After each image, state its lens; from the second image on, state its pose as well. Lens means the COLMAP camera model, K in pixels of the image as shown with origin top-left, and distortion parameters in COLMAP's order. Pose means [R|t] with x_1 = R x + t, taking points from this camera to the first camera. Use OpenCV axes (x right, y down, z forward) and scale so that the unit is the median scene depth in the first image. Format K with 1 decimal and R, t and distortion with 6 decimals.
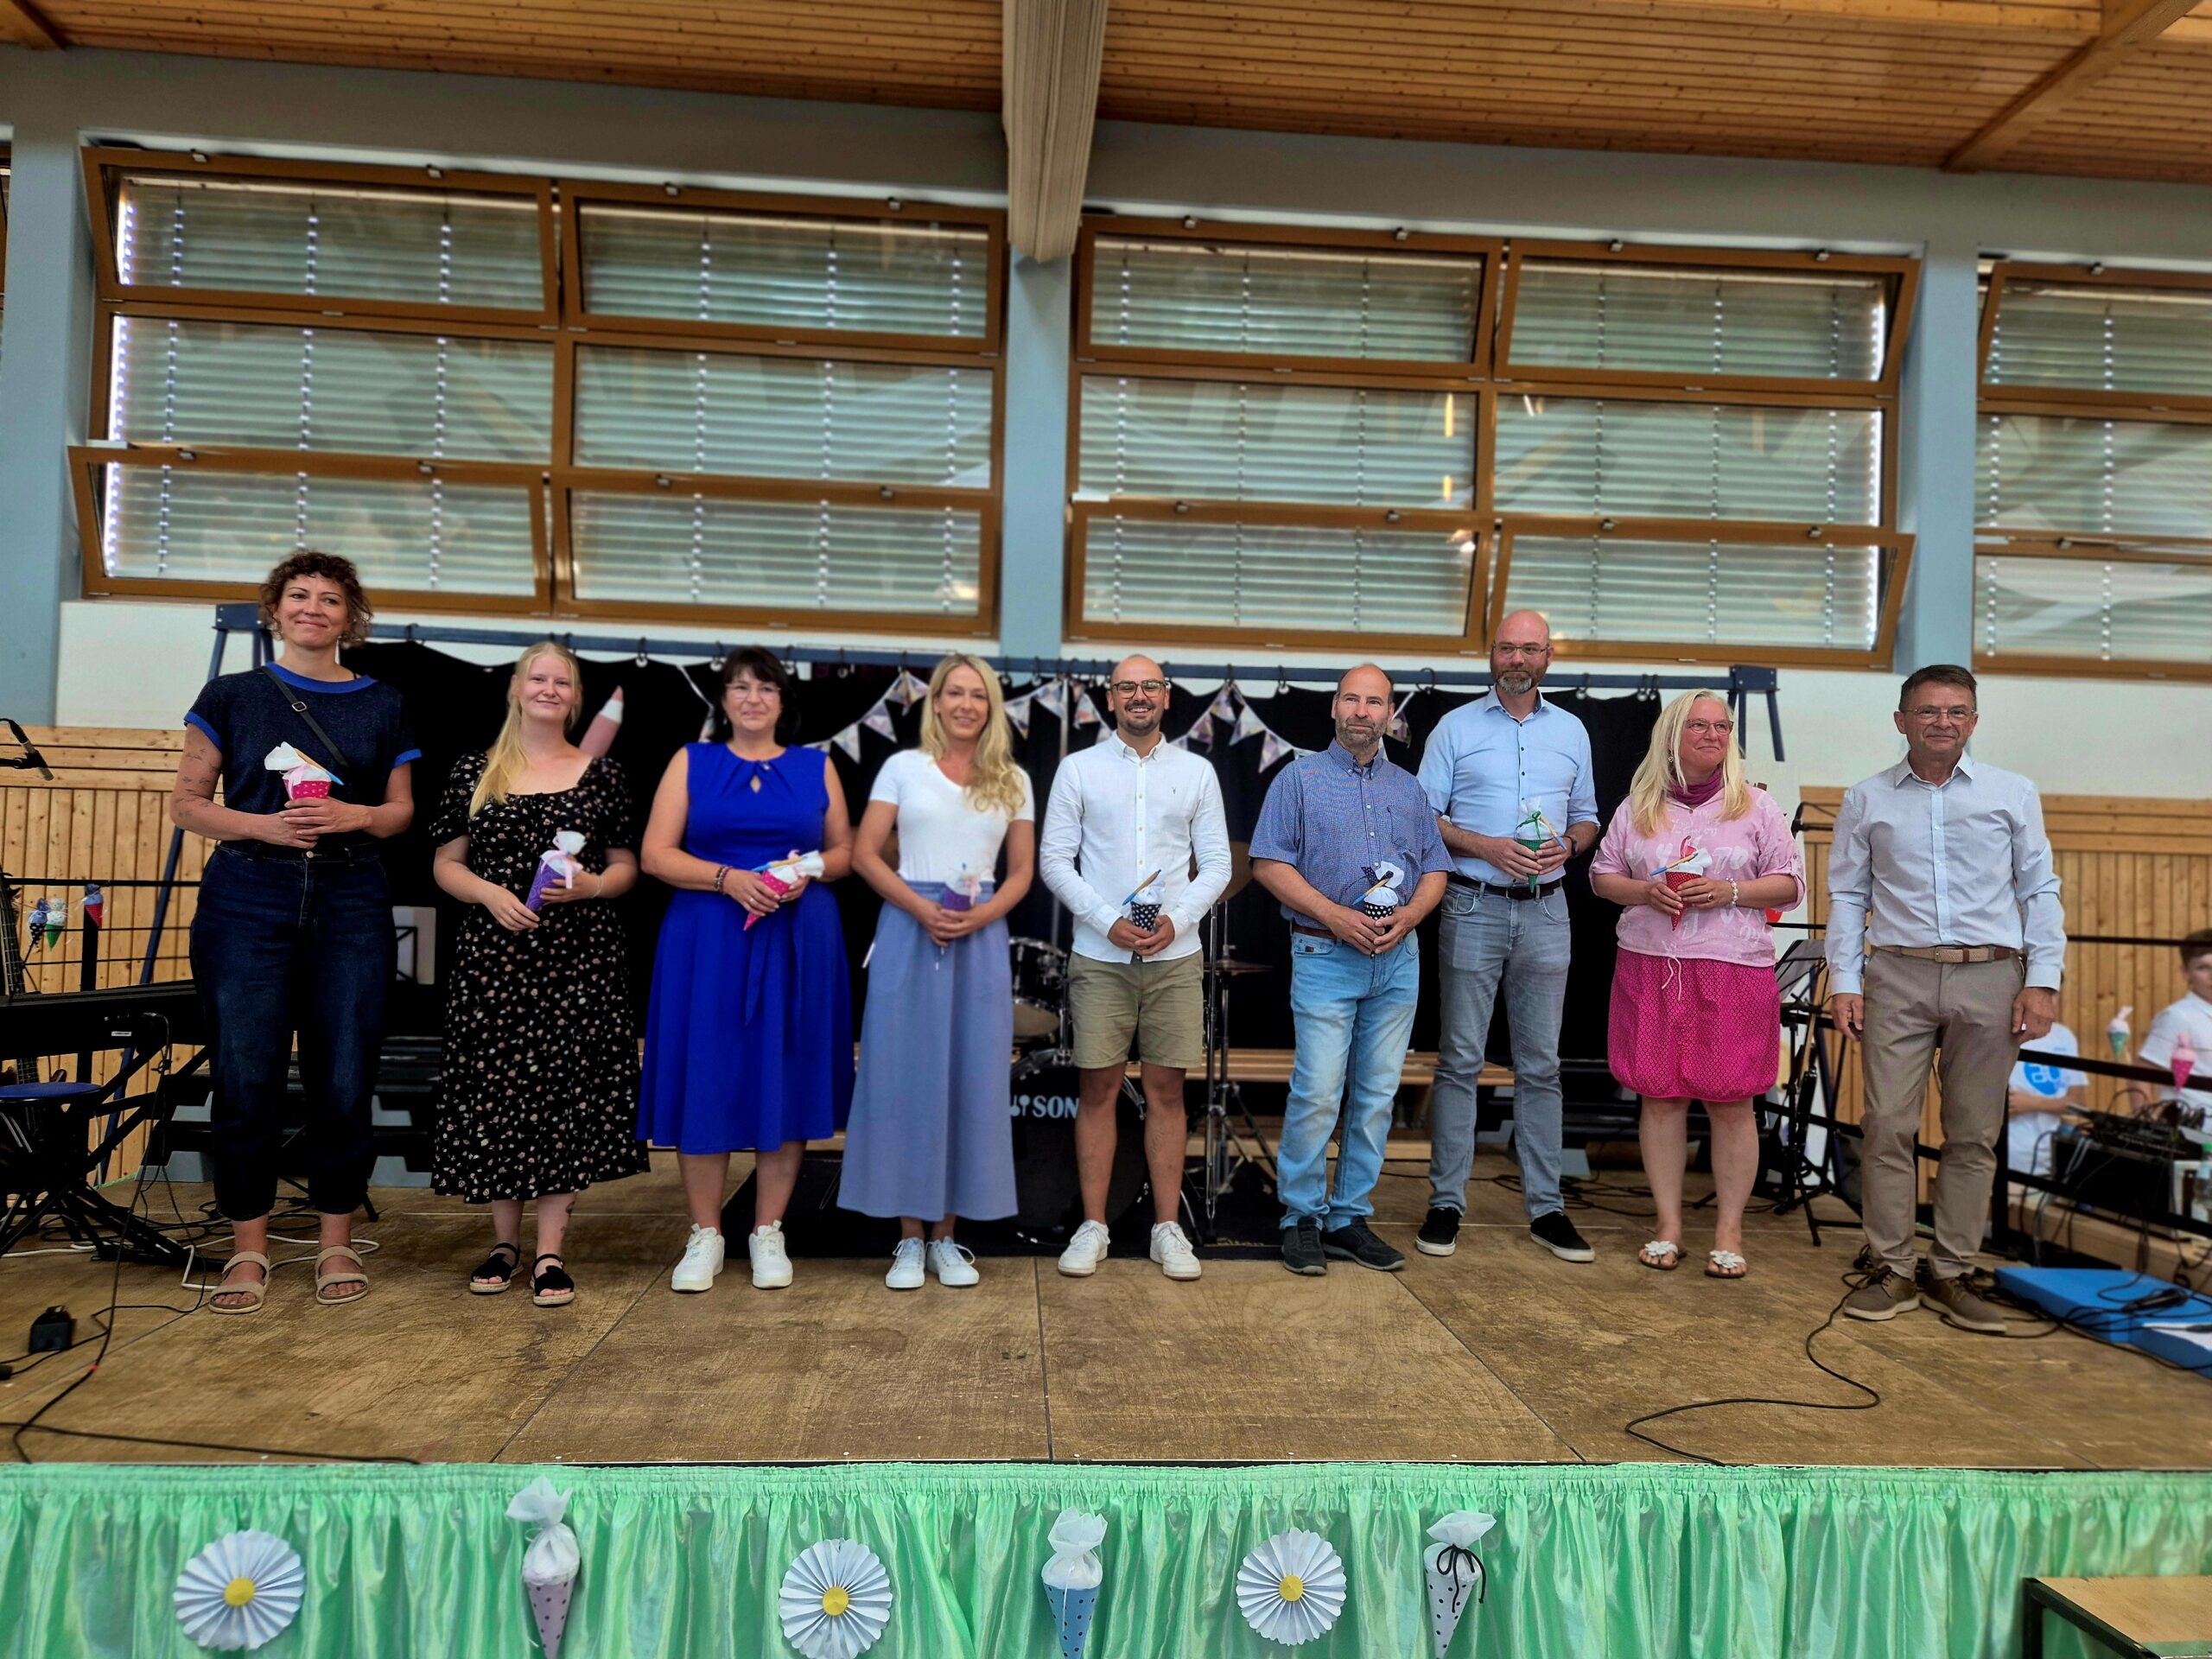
lens RADIAL K [[1473.0, 0, 1106.0], [0, 1473.0, 829.5], [0, 0, 1]] dist [0.090764, -0.079202]
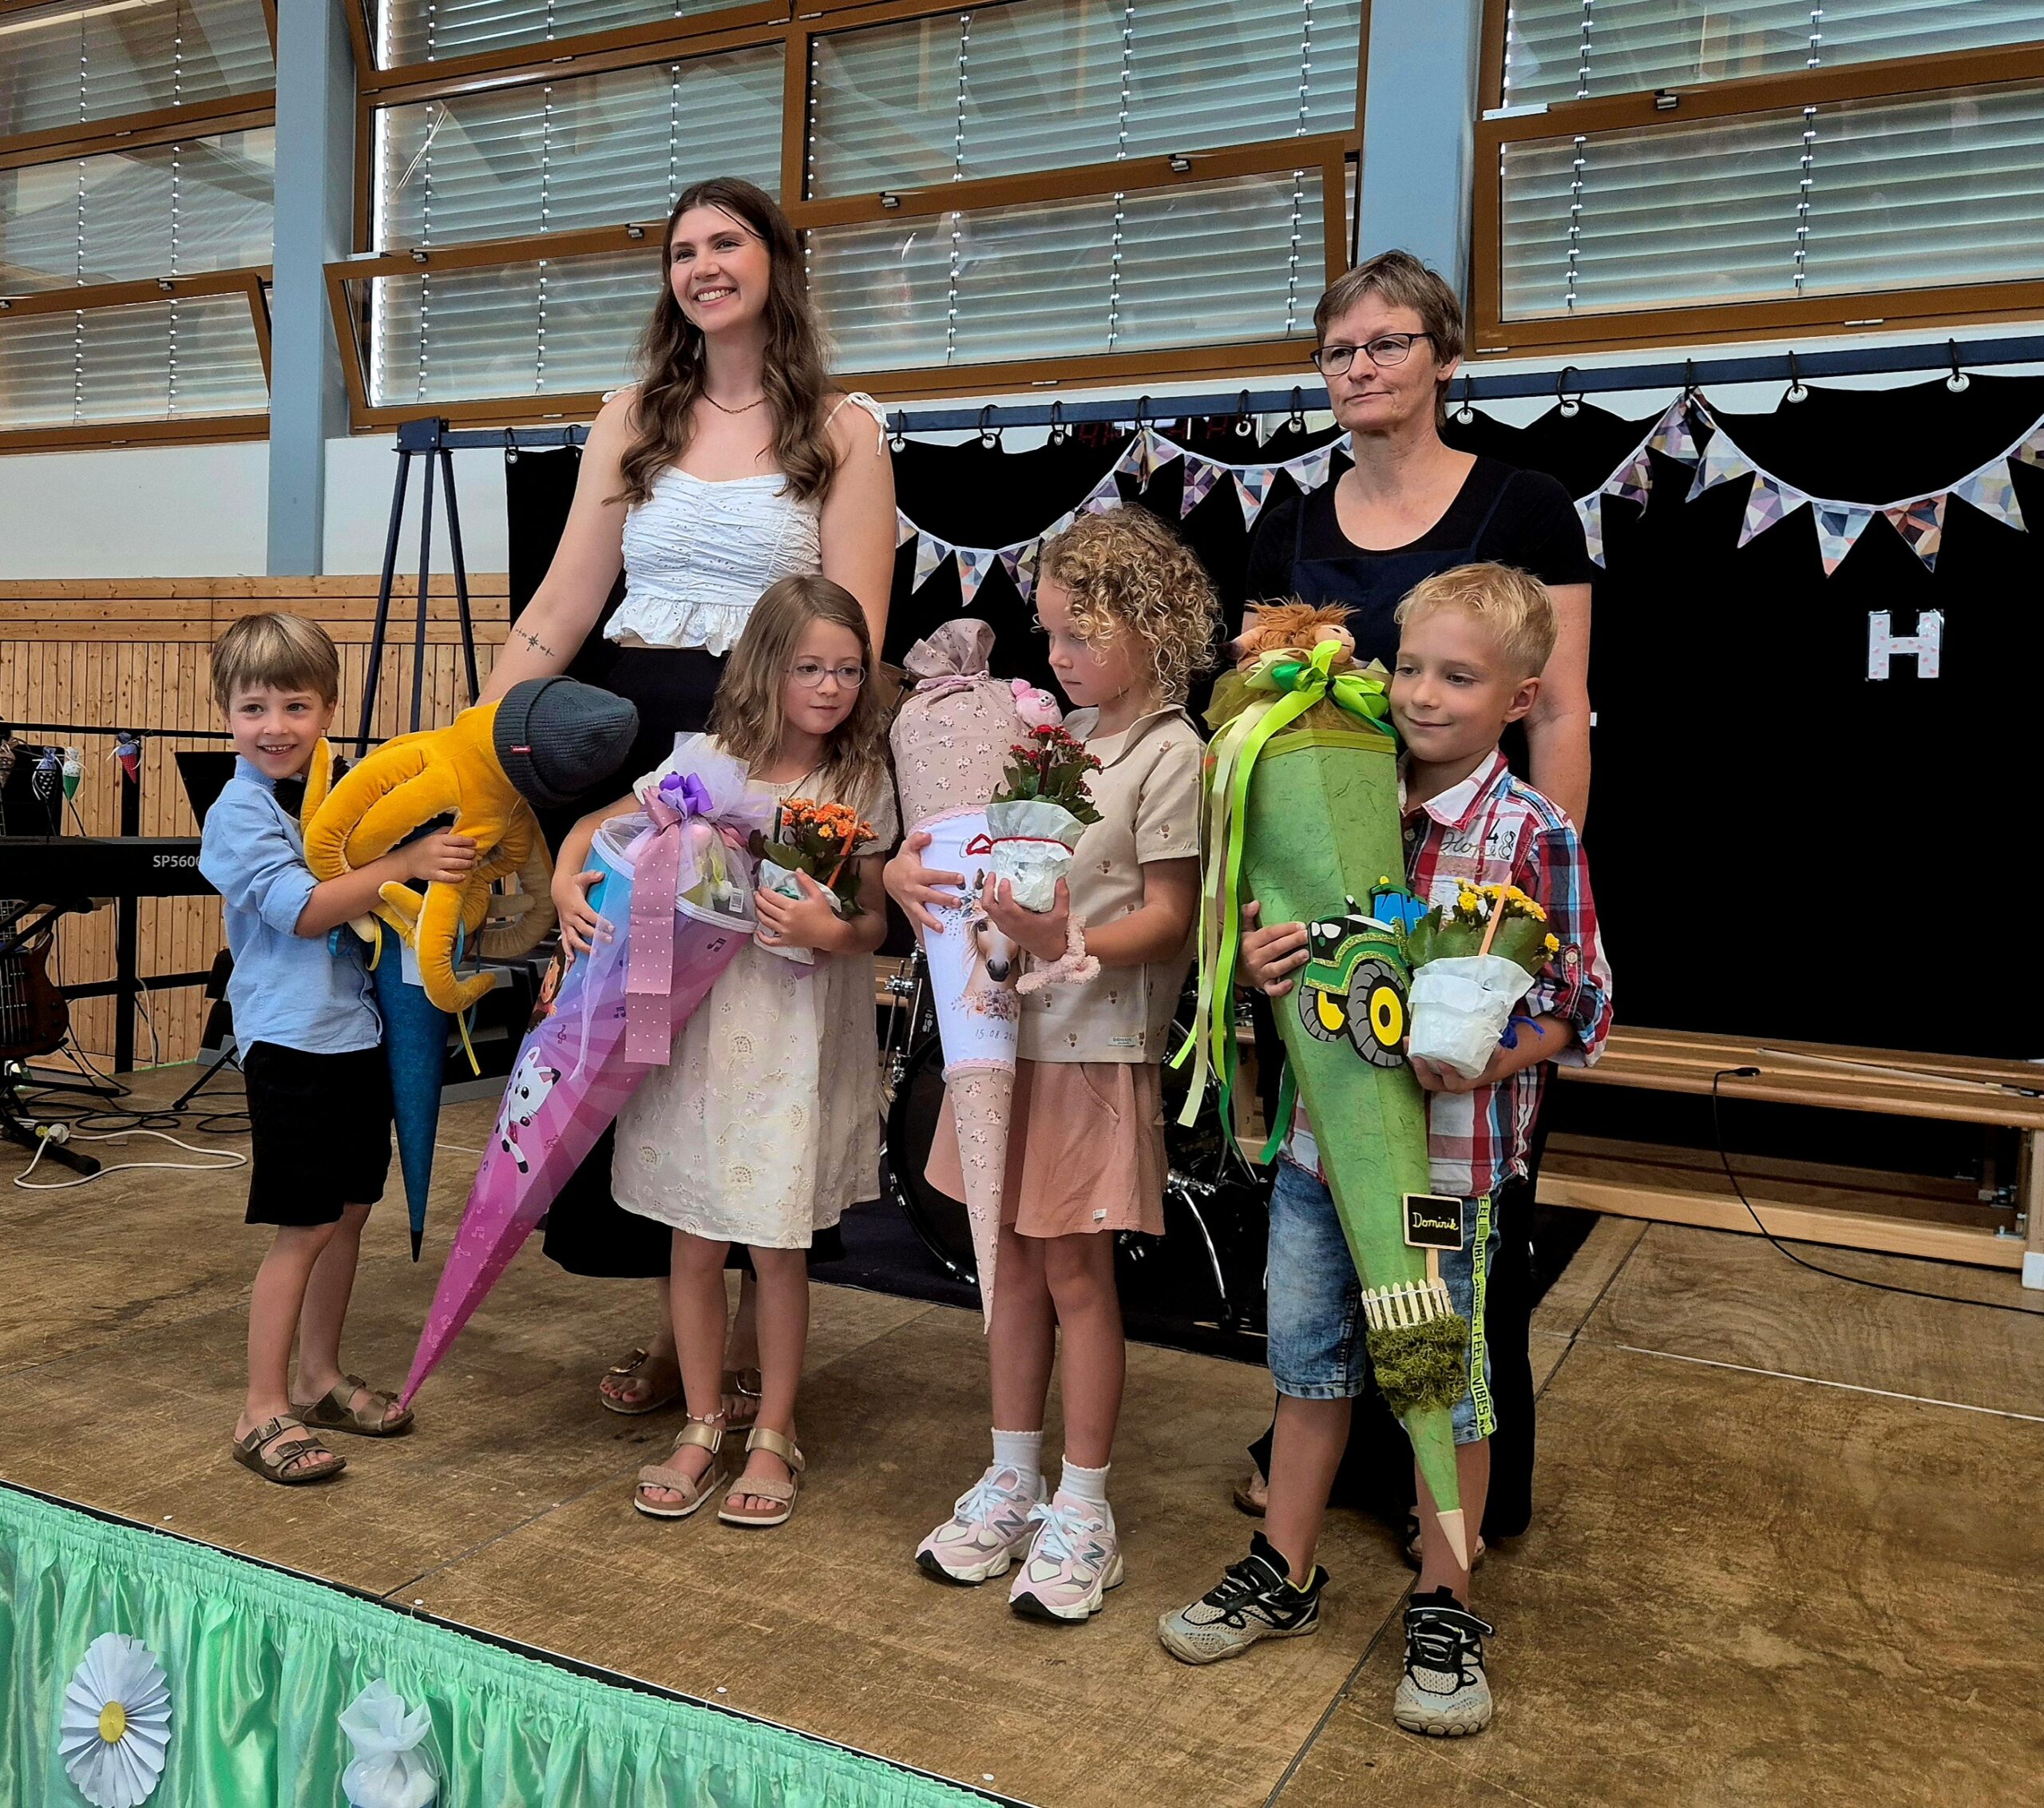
lens RADIAL K [[1939.3, 0, 802.7], [0, 1939.3, 832.8], [0, 0, 1]] dist [0.066101, -0.056396]
pose [[0.832412, 0.023791, -0.553646, 0.330013], [0.011226, 0.998149, 0.059771, 0.031247], [0.554043, -0.055969, 0.830604, 0.253885]]
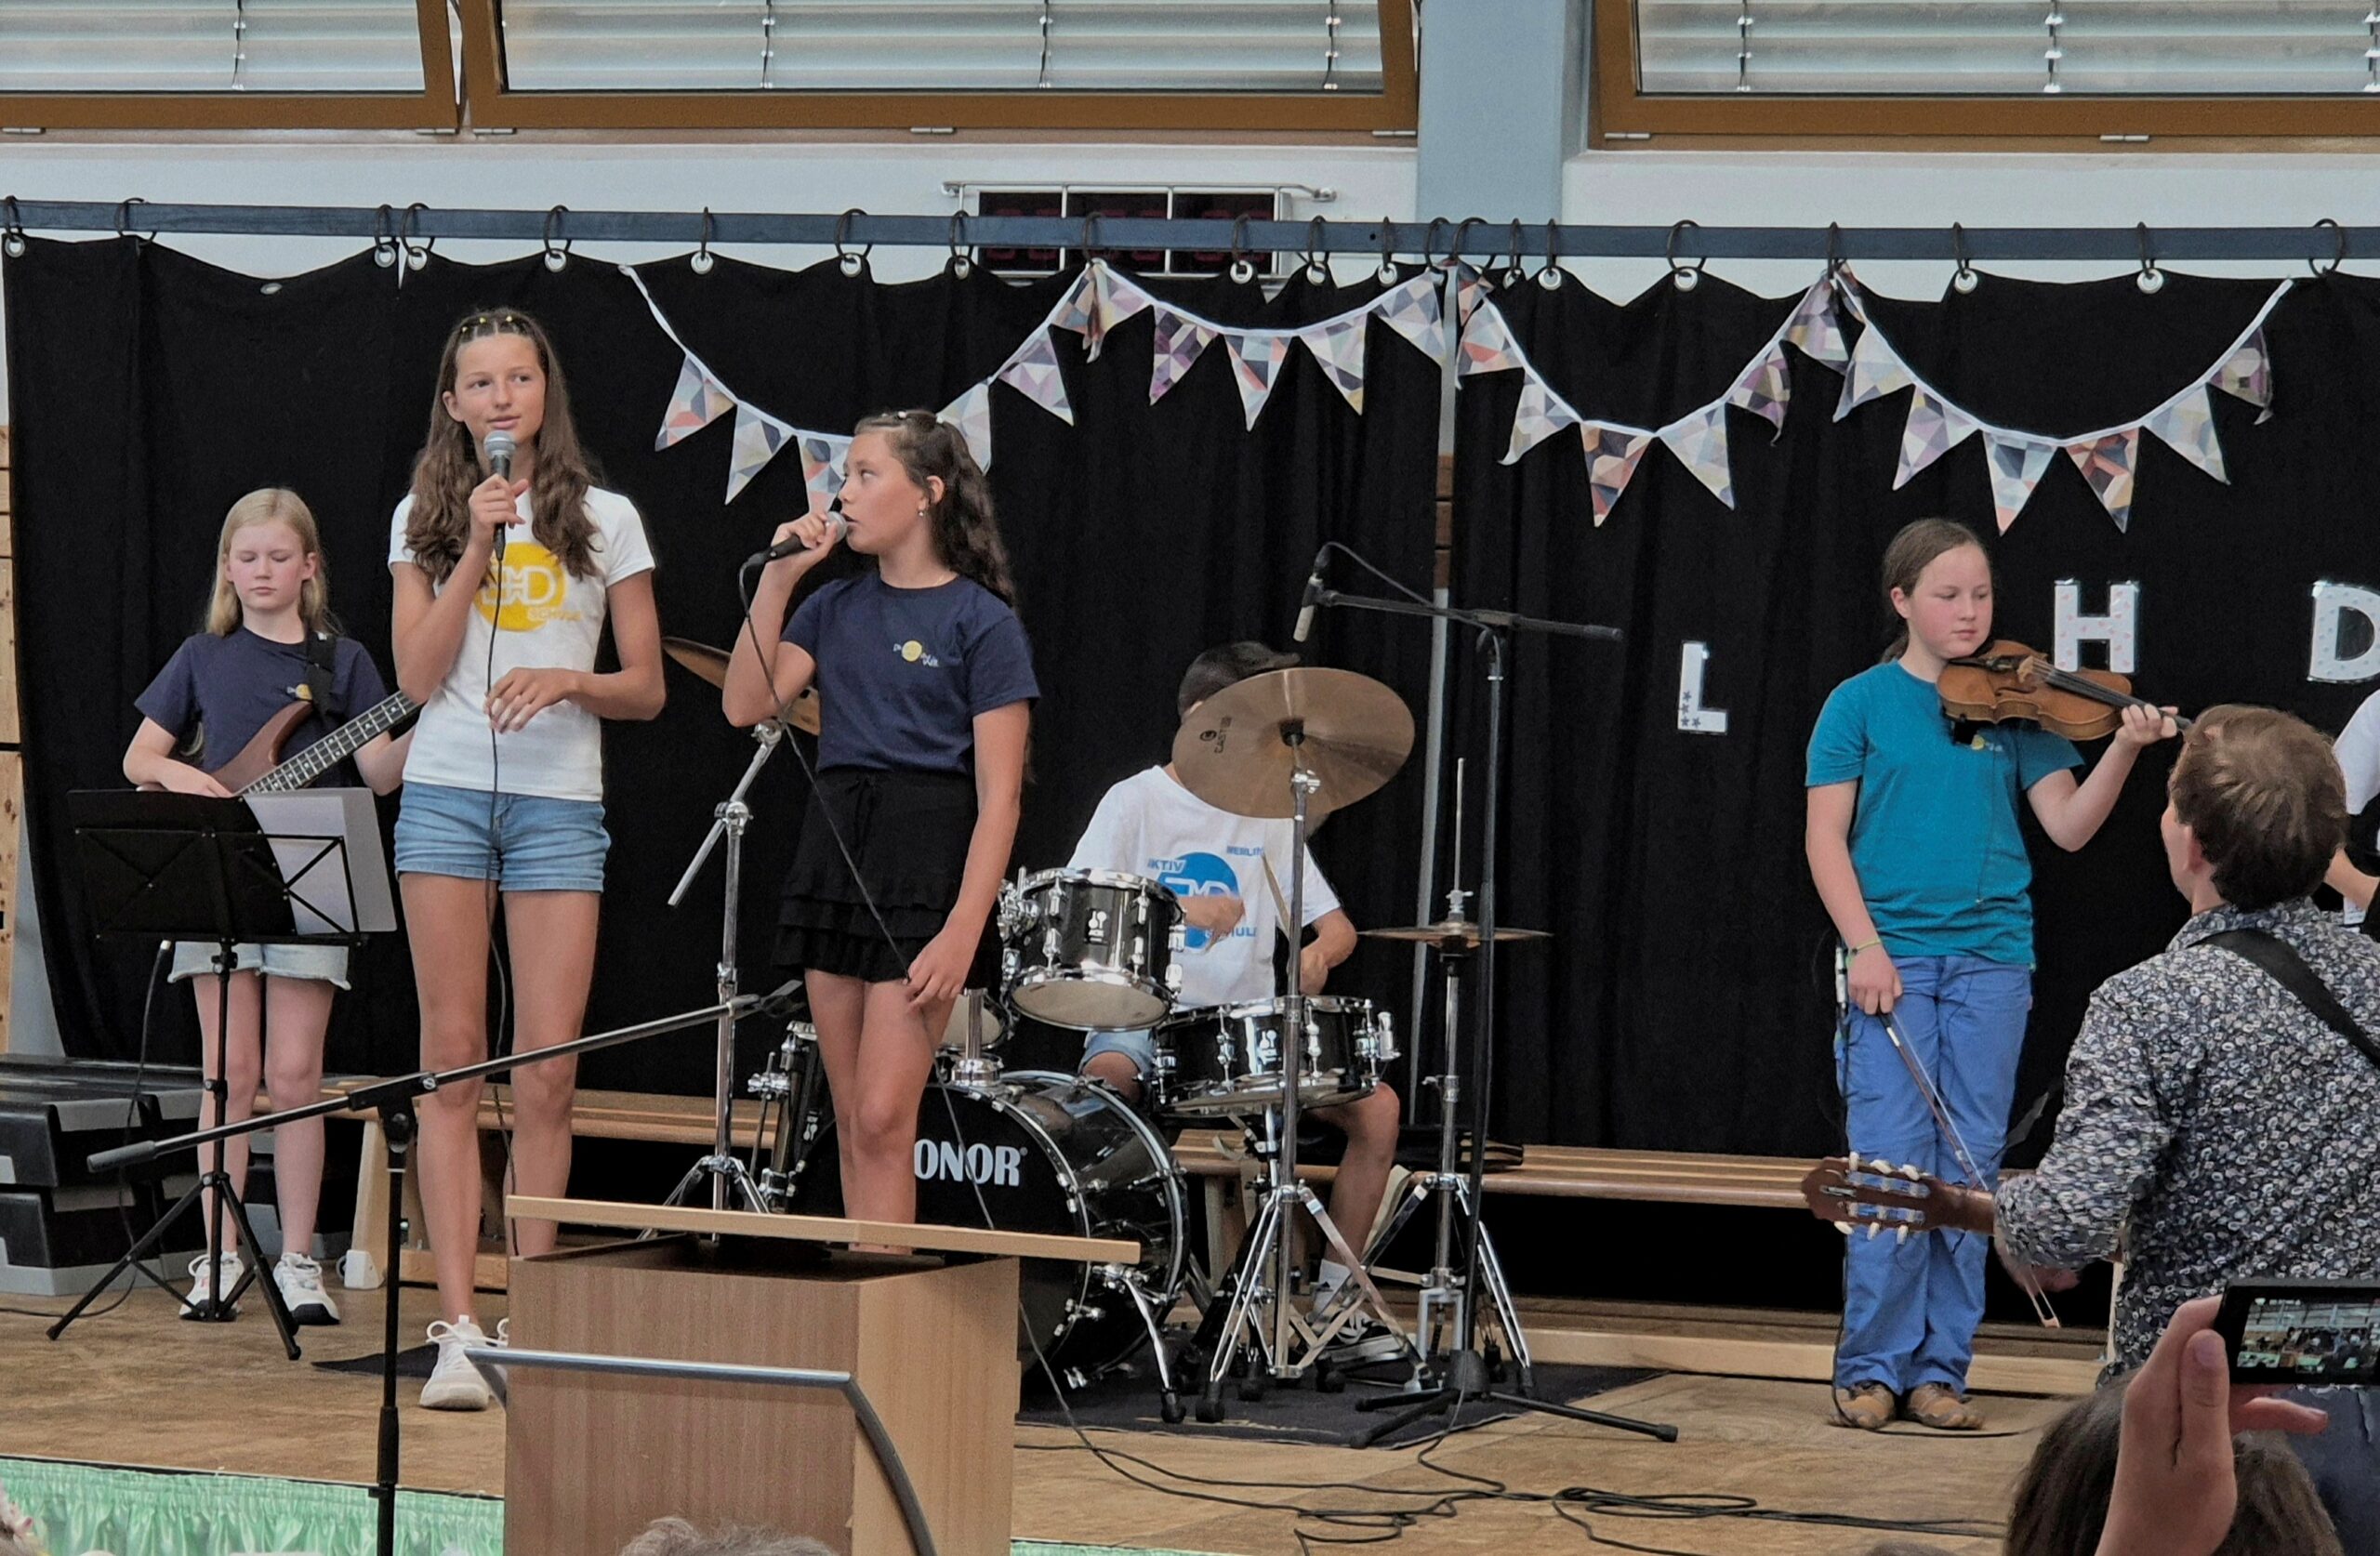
lens RADIAL K [[6926.3, 0, 1030.6], [0, 6926.3, 848.3], [0, 0, 1]] dist [-1.140405, 20.910872]
pose [[0.906592, 0.012384, -0.421827, 1.008399], [0.007110, 0.998979, 0.044609, -0.037013], [0.421949, -0.043441, 0.905578, -1.201582]]
